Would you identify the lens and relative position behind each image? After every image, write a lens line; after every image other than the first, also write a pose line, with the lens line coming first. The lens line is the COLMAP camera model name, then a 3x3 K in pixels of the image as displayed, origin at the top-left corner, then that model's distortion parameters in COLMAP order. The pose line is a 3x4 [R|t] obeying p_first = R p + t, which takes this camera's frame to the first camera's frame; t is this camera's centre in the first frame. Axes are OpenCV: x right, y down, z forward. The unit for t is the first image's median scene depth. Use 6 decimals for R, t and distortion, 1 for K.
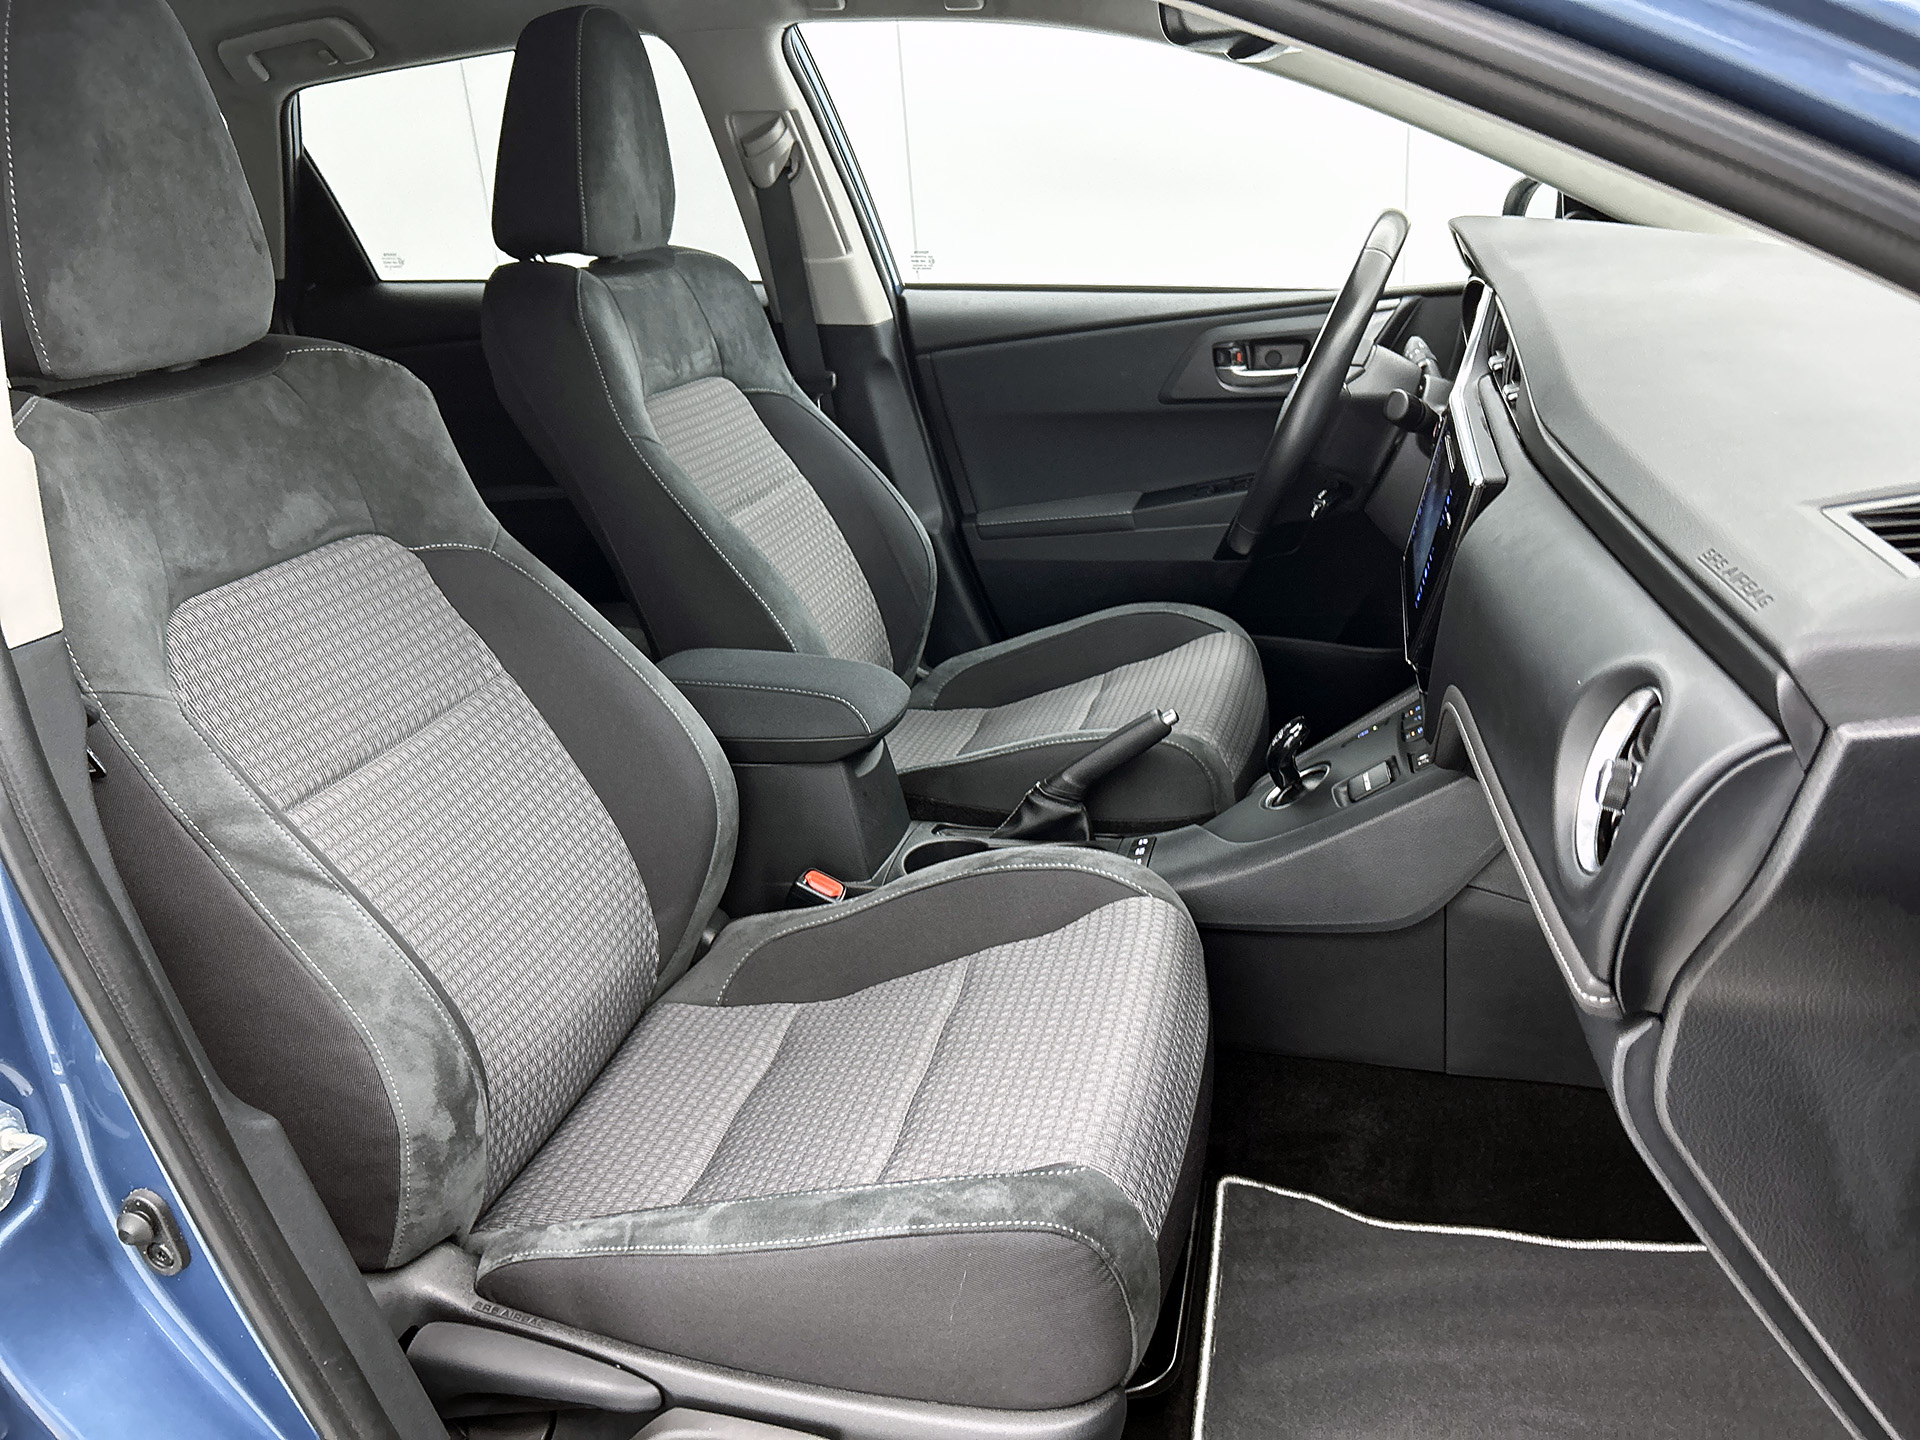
lens RADIAL K [[1490.3, 0, 972.9], [0, 1490.3, 691.4], [0, 0, 1]] dist [0.061804, -0.063808]
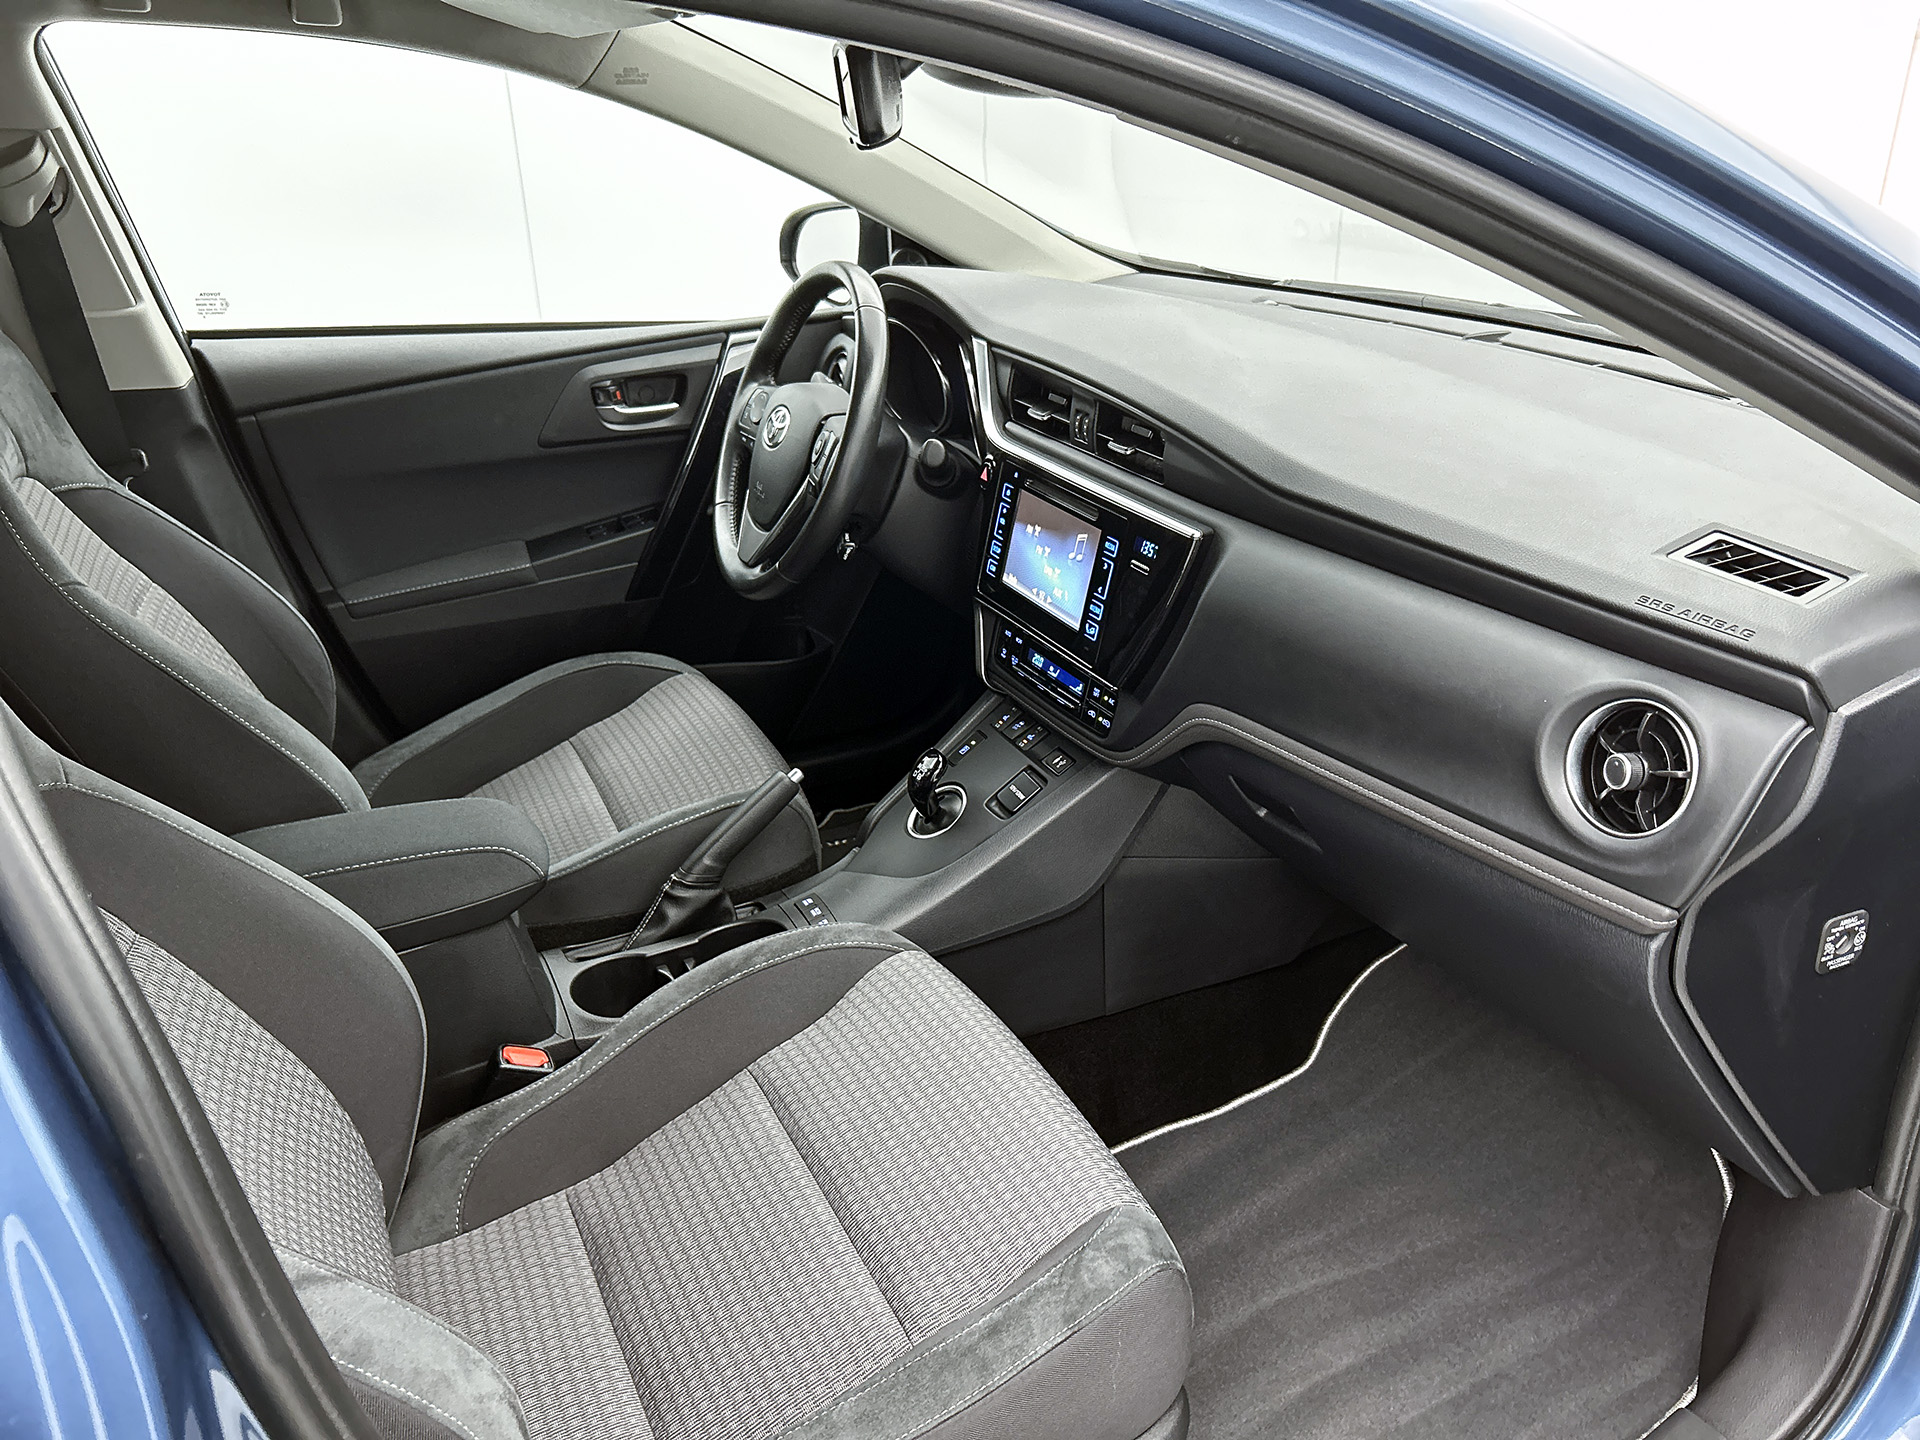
lens RADIAL K [[1490.3, 0, 972.9], [0, 1490.3, 691.4], [0, 0, 1]] dist [0.061804, -0.063808]
pose [[0.753989, -0.206459, 0.623598, -0.300720], [0.185238, 0.977623, 0.099699, -0.088528], [-0.630228, 0.040342, 0.775361, 0.099700]]
